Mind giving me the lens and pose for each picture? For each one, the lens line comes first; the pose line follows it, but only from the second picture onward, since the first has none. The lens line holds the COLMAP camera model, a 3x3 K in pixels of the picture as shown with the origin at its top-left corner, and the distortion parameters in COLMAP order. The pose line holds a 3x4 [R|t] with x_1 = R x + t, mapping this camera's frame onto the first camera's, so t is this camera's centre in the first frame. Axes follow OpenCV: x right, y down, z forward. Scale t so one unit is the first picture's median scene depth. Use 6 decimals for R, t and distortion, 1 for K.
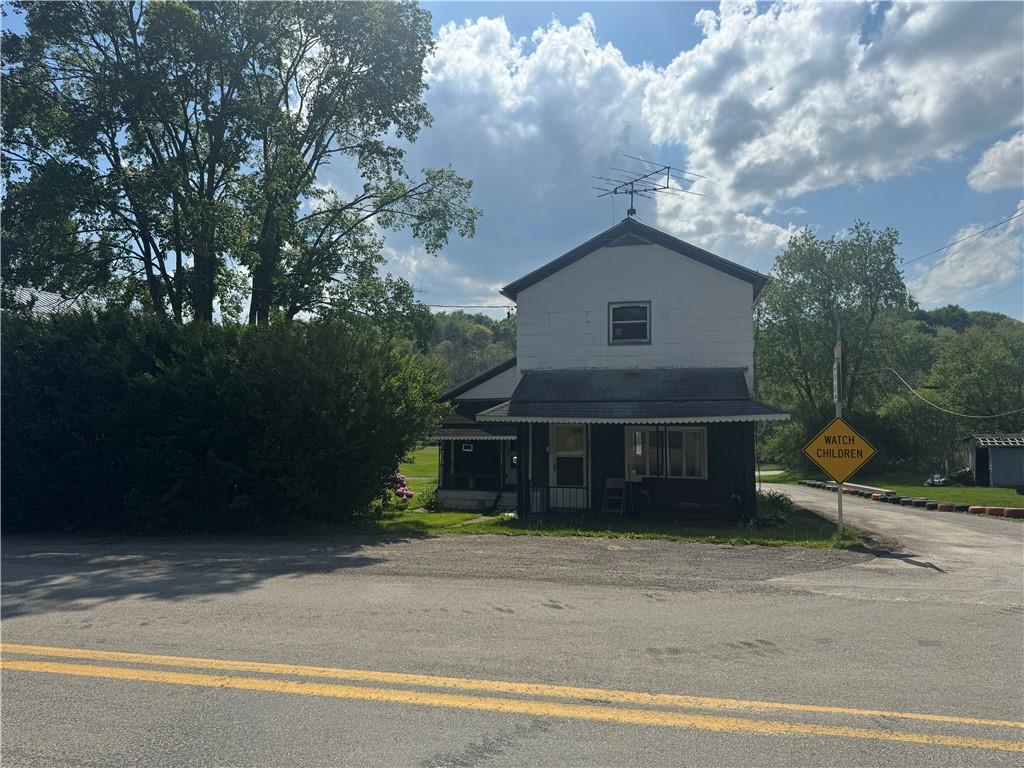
lens RADIAL K [[711.4, 0, 485.9], [0, 711.4, 376.1], [0, 0, 1]] dist [0.077714, 0.002184]
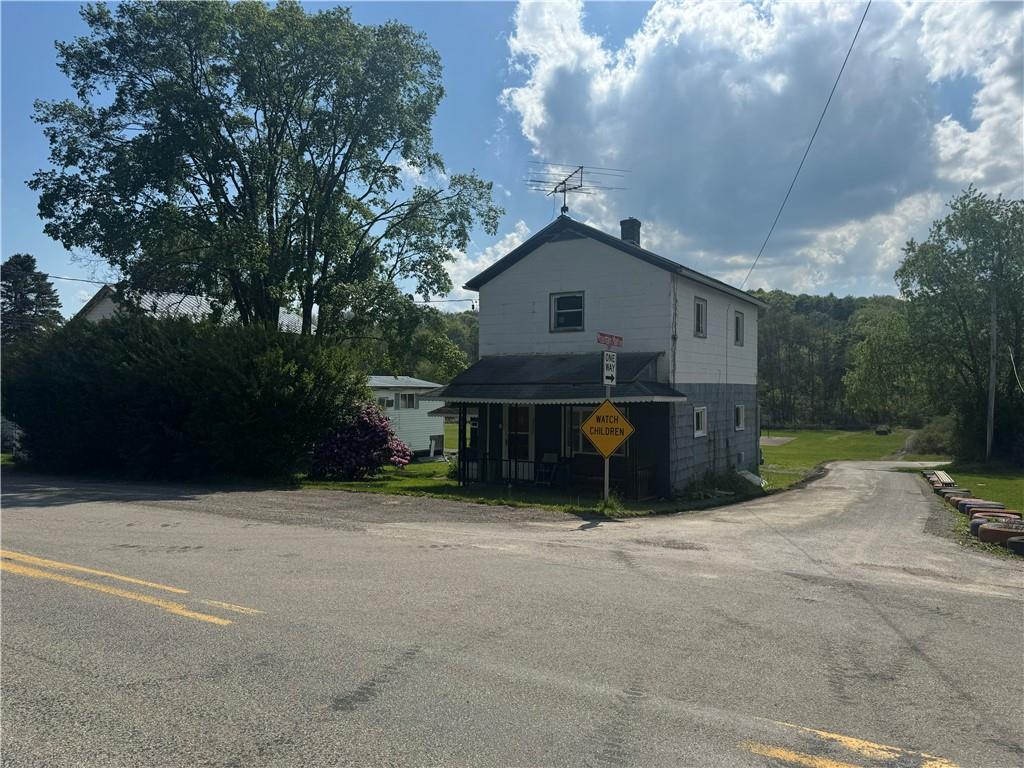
lens RADIAL K [[711.4, 0, 511.4], [0, 711.4, 388.4], [0, 0, 1]] dist [0.077714, 0.002184]
pose [[0.961041, 0.005685, -0.276346, 0.422287], [0.007018, 0.998964, 0.044960, -0.007407], [0.276315, -0.045148, 0.960006, -0.070839]]
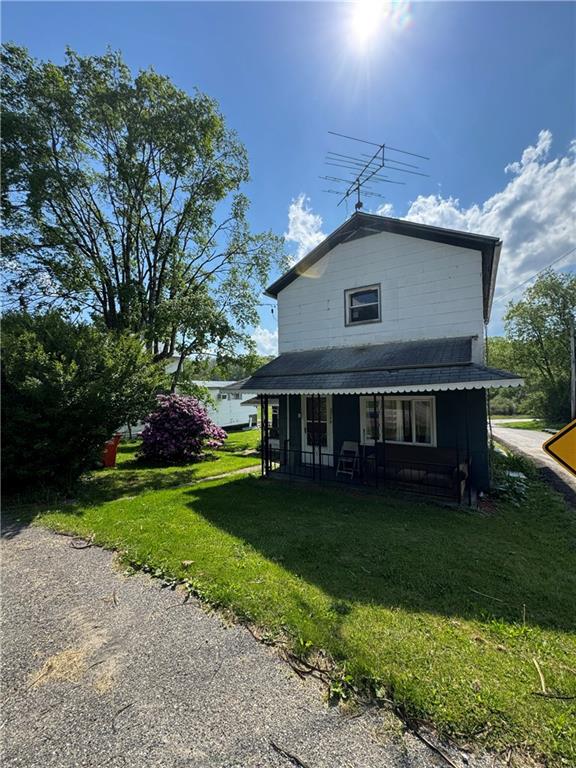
lens RADIAL K [[306.2, 0, 283.6], [0, 306.2, 378.9], [0, 0, 1]] dist [-0.004991, 0.001029]
pose [[0.956230, -0.026214, -0.291439, 0.221049], [0.030412, 0.999489, 0.009881, 0.034141], [0.291031, -0.018312, 0.956538, 0.497575]]
